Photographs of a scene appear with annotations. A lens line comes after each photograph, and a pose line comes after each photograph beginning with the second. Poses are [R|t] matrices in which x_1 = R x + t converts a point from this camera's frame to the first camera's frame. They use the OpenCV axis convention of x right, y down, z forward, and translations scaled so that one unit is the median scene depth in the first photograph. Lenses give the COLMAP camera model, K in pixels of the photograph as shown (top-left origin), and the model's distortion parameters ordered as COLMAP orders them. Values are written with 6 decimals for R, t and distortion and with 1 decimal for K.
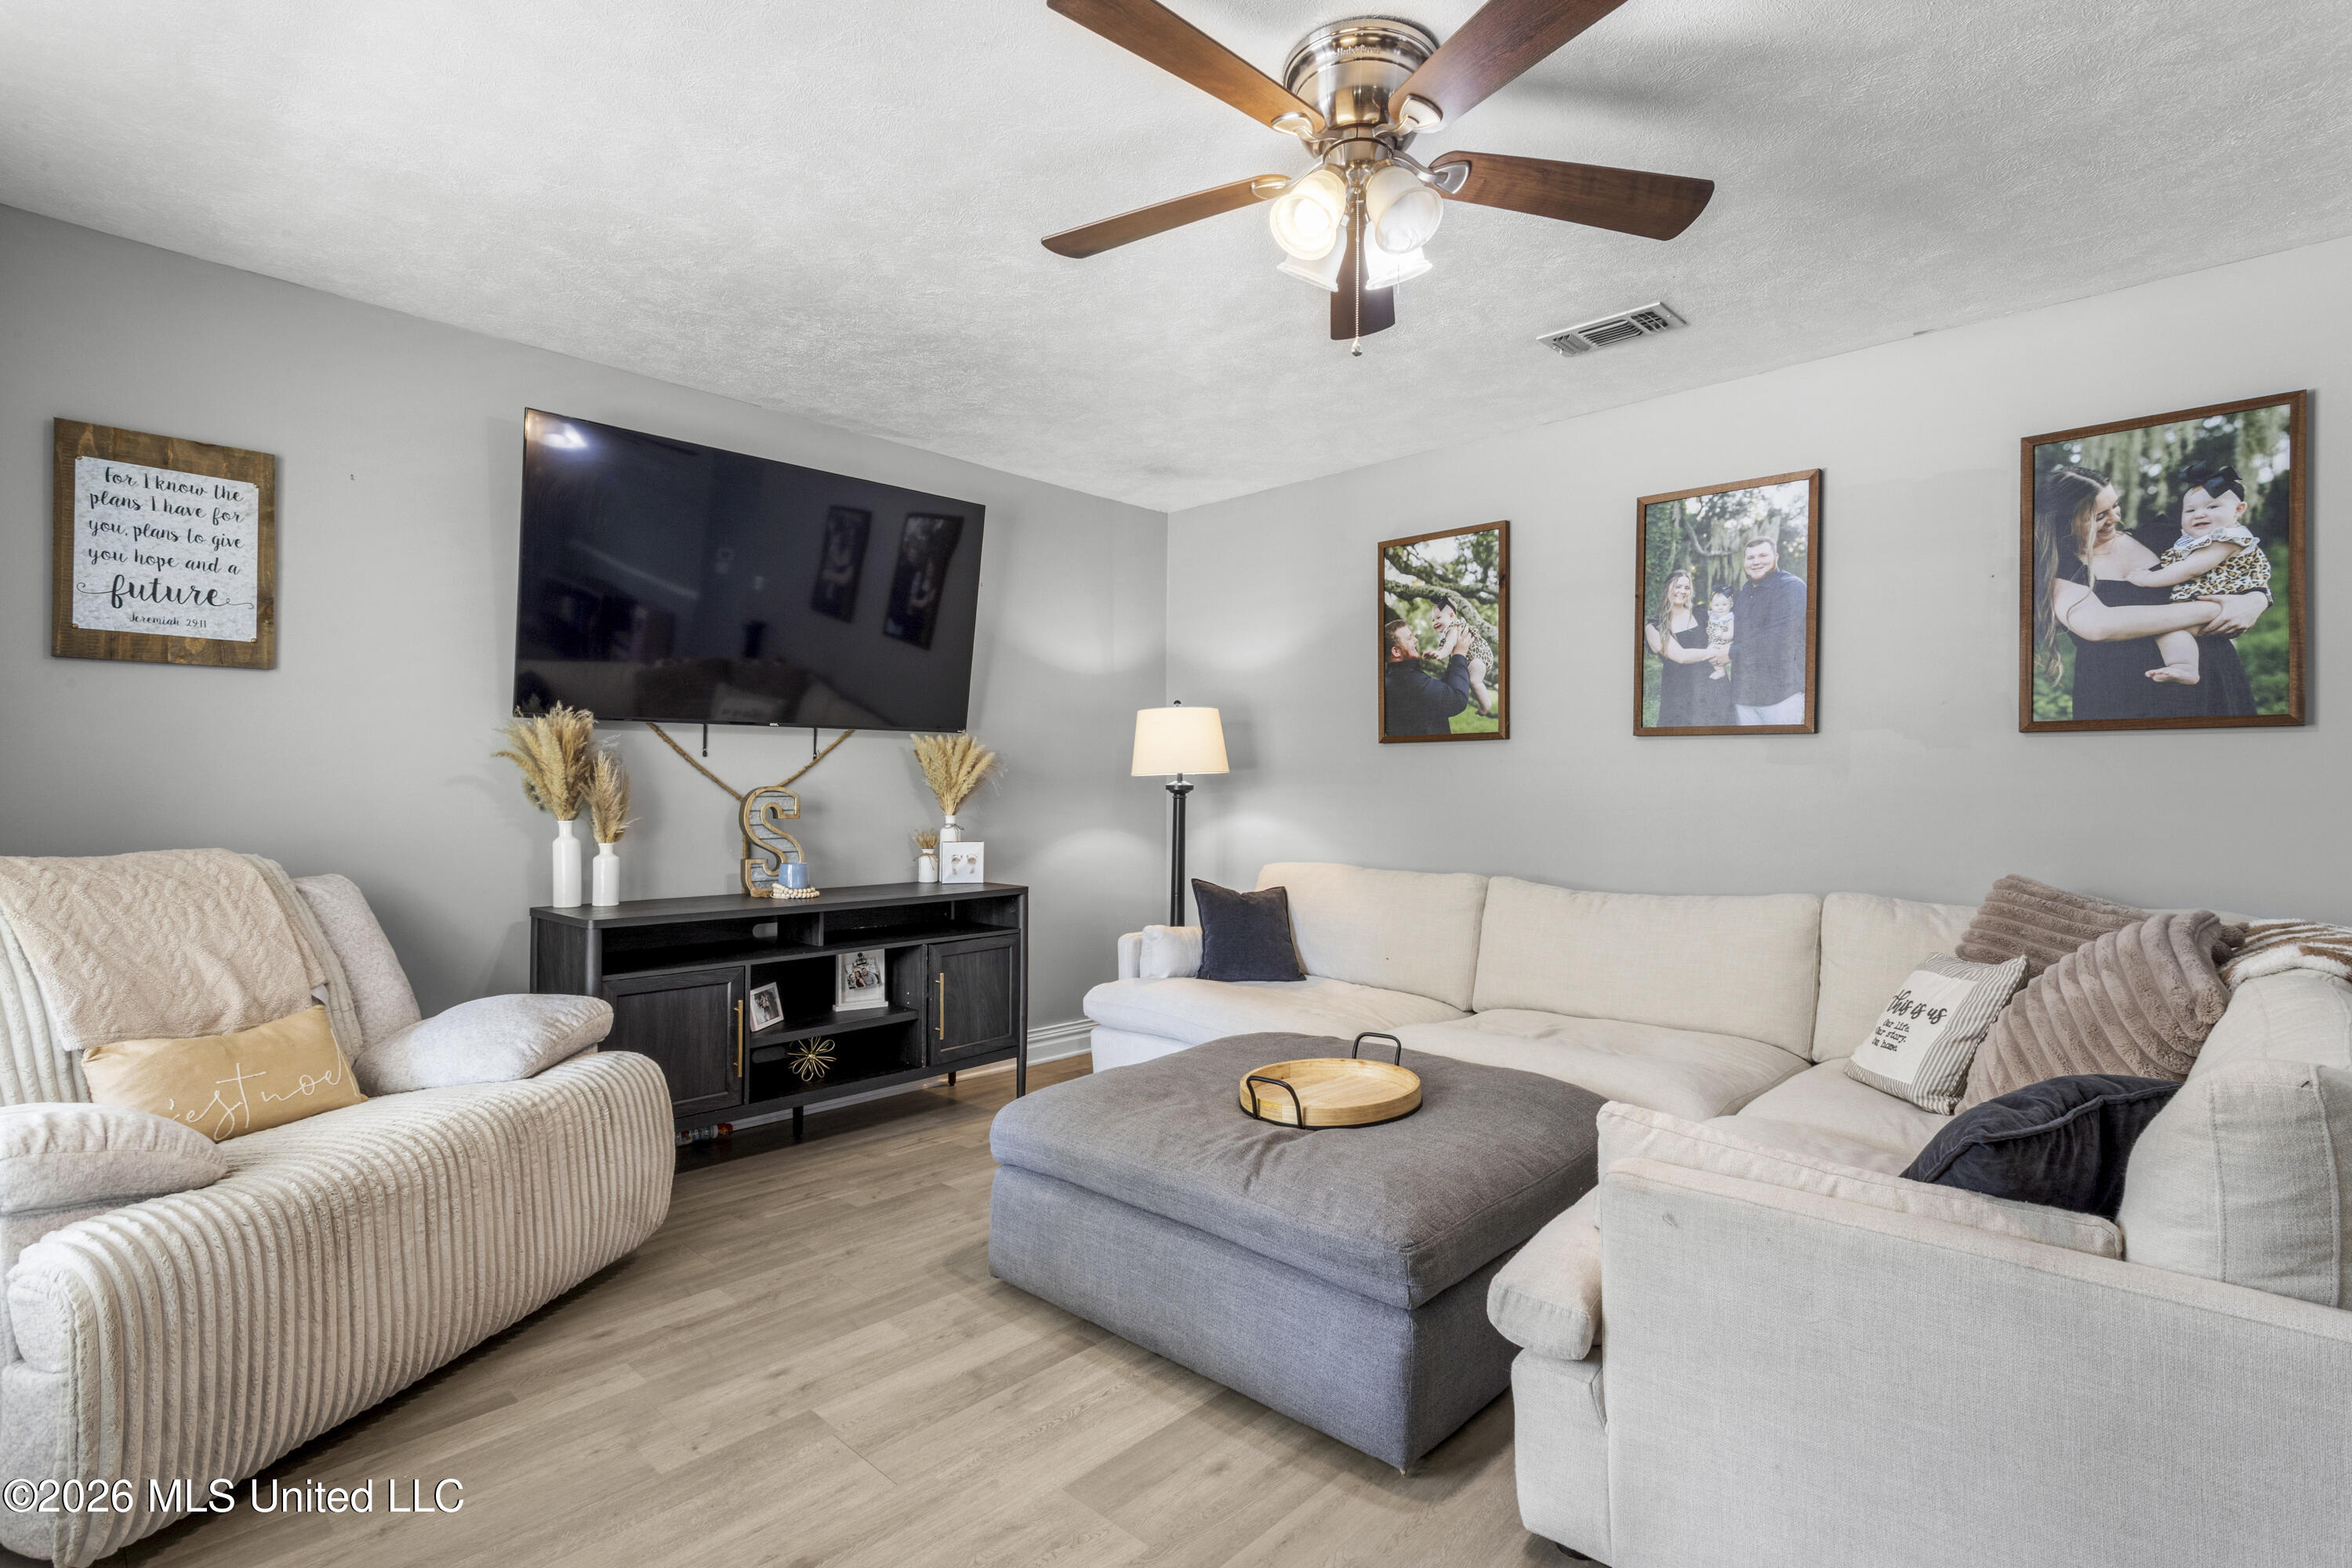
lens RADIAL K [[1113.4, 0, 1196.9], [0, 1113.4, 786.1], [0, 0, 1]] dist [-0.004901, 0.002855]
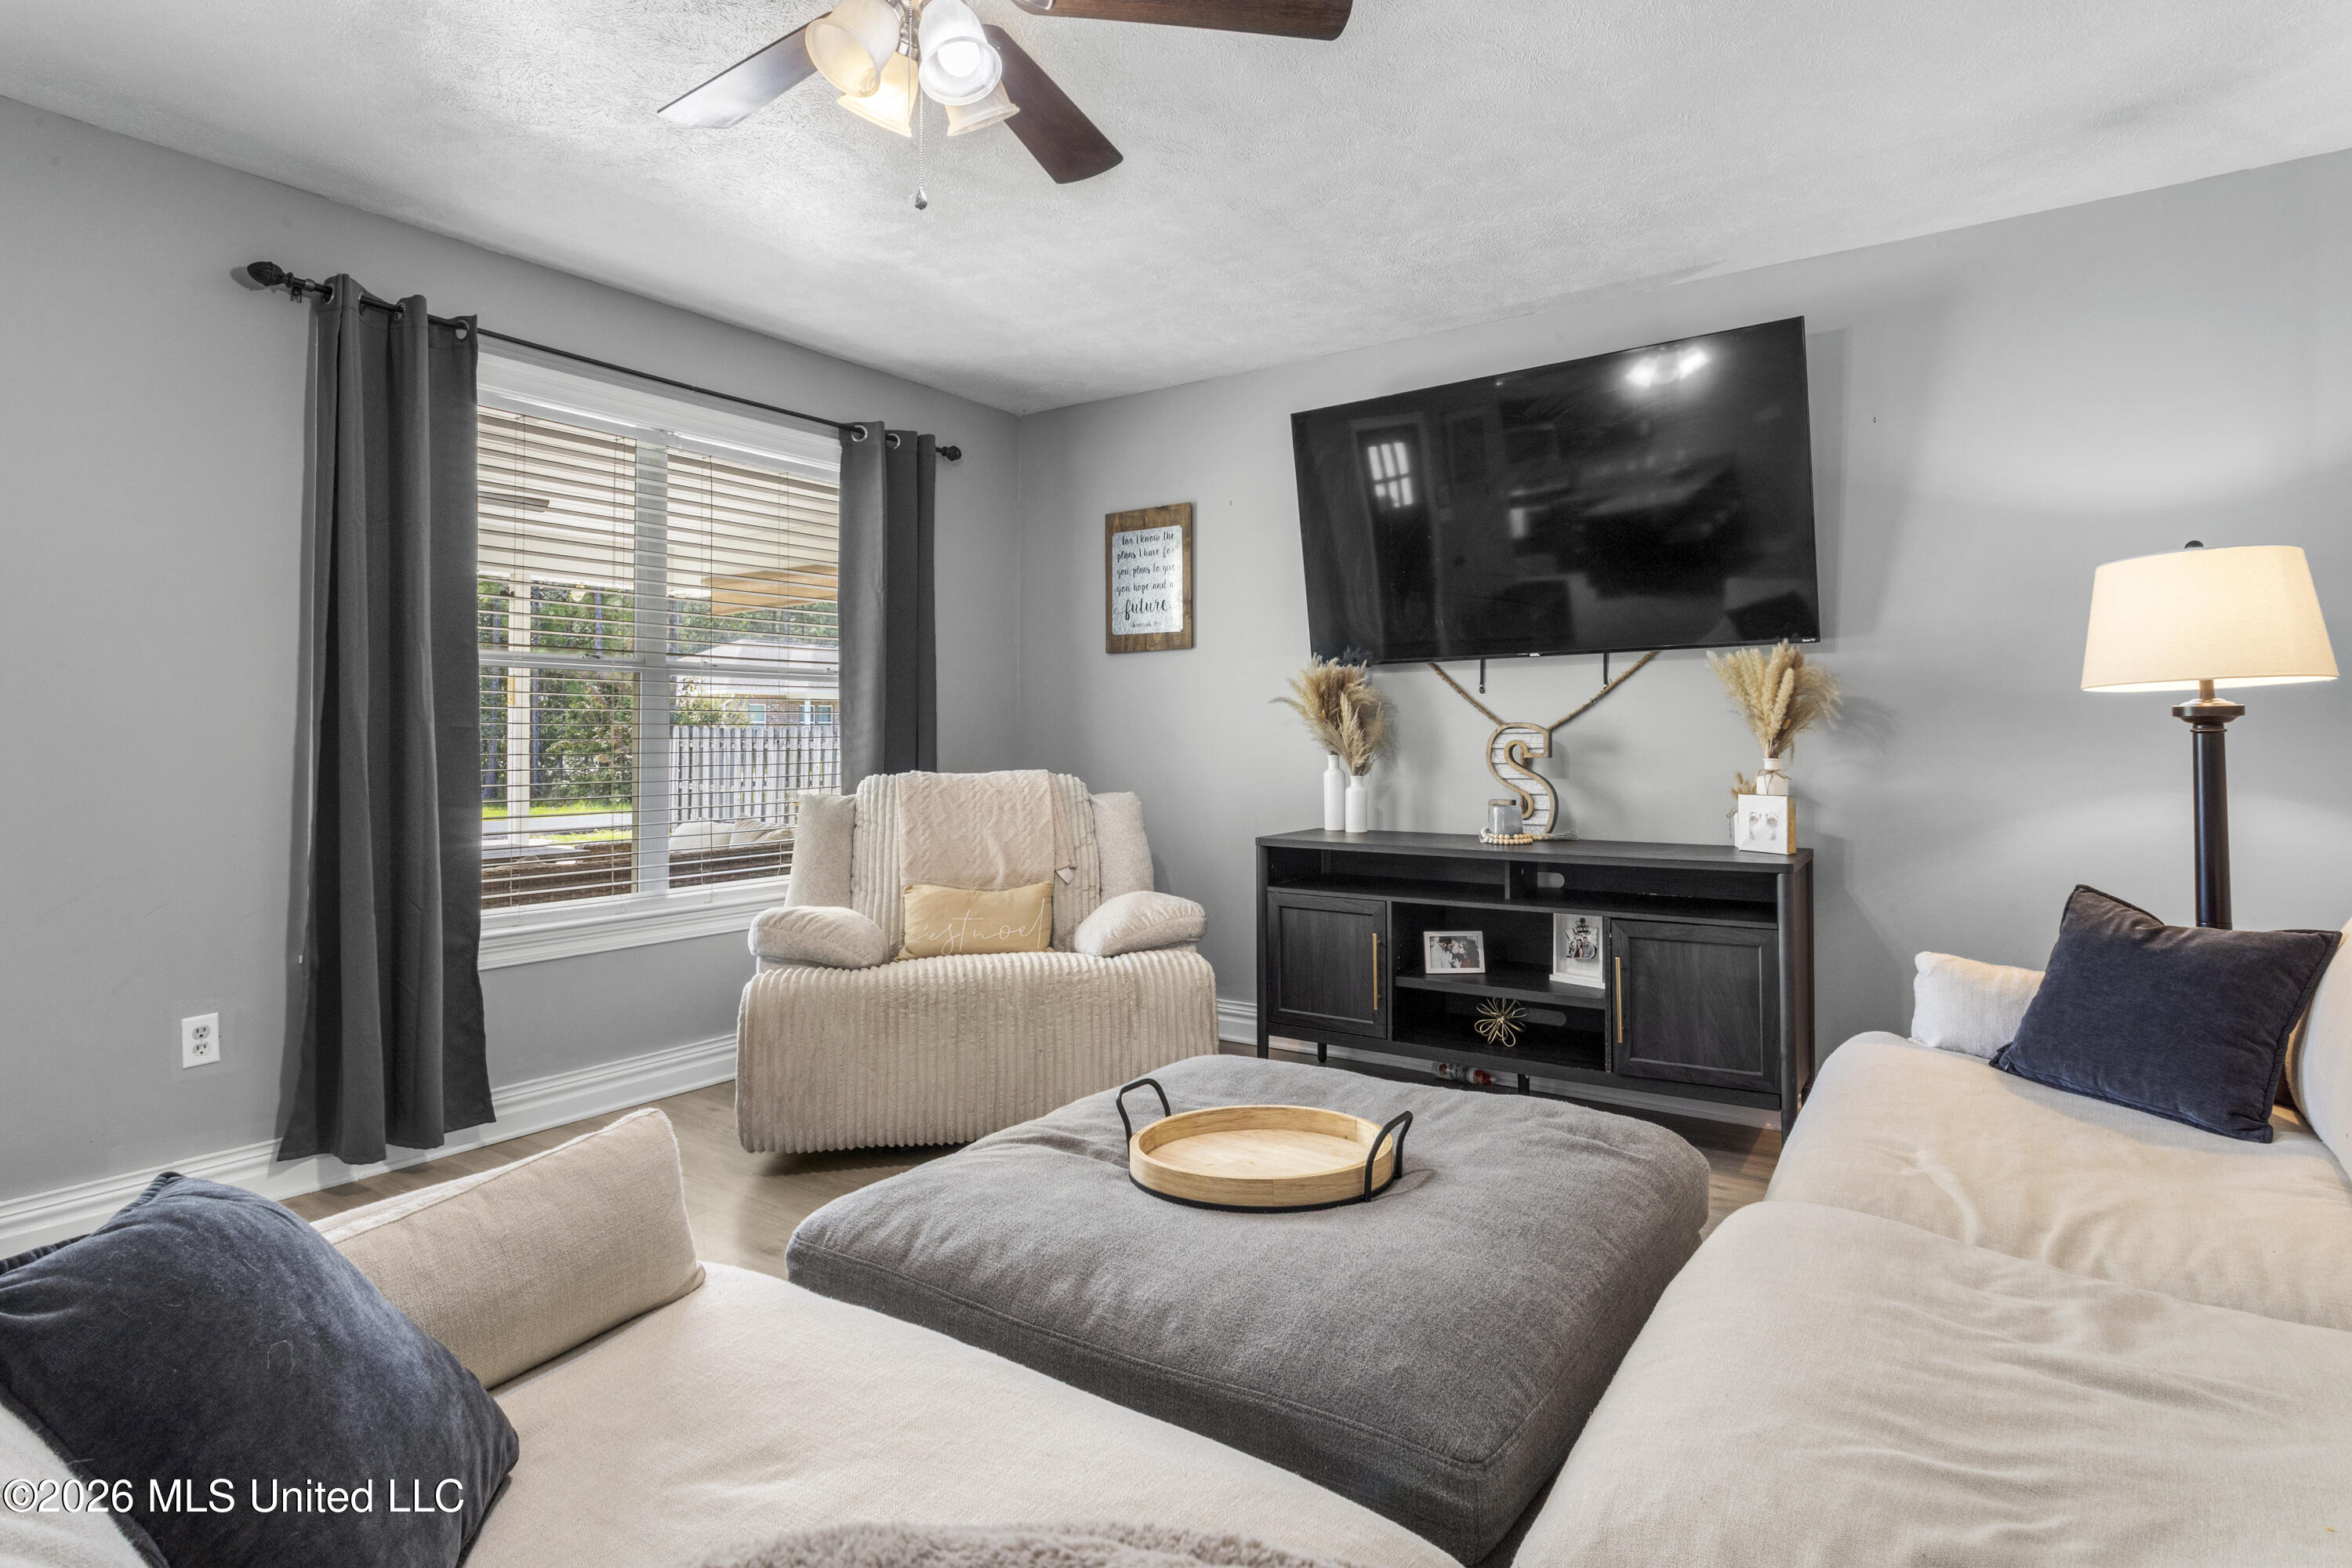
lens RADIAL K [[1261.2, 0, 1184.3], [0, 1261.2, 703.0], [0, 0, 1]] dist [-0.000342, 0.000232]
pose [[0.132716, -0.027843, -0.990763, 0.632636], [0.012796, 0.999570, -0.026377, 0.008646], [0.991072, -0.009178, 0.133015, 0.597686]]
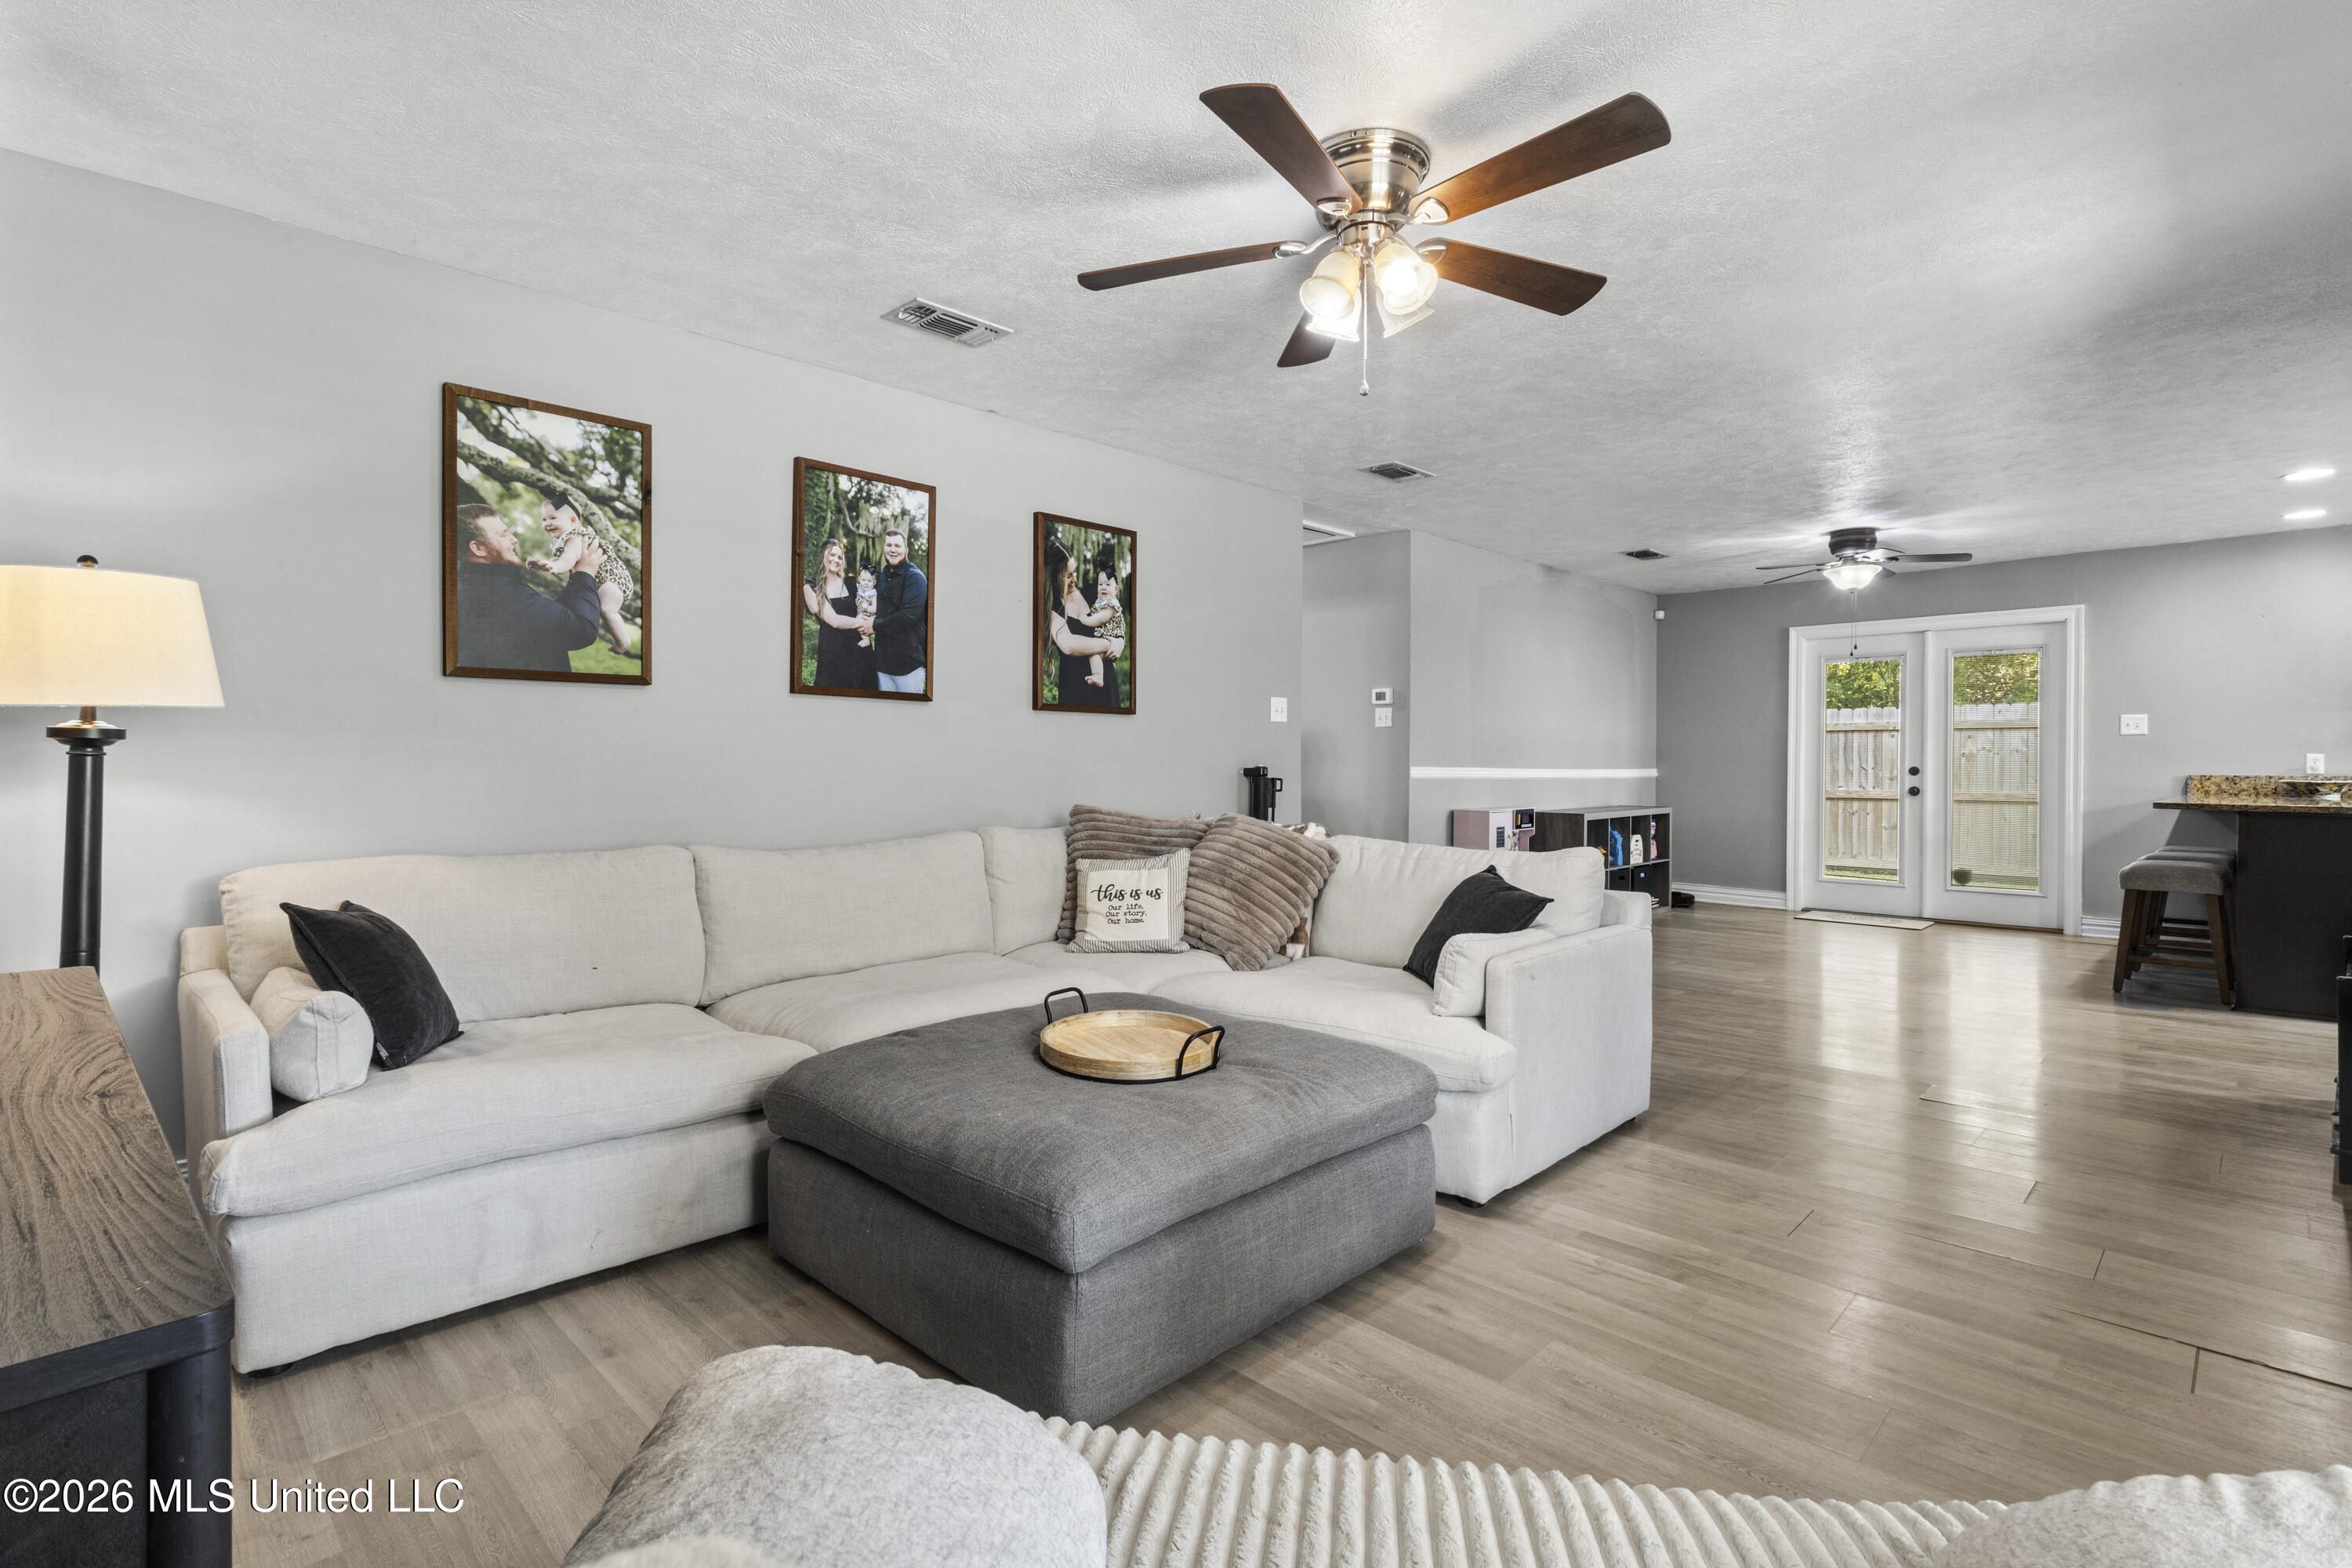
lens RADIAL K [[1113.4, 0, 1157.5], [0, 1113.4, 762.8], [0, 0, 1]] dist [-0.004901, 0.002855]
pose [[0.040764, -0.005249, 0.999155, -0.622662], [-0.006117, 0.999966, 0.005503, 0.010747], [-0.999150, -0.006336, 0.040730, 0.660051]]
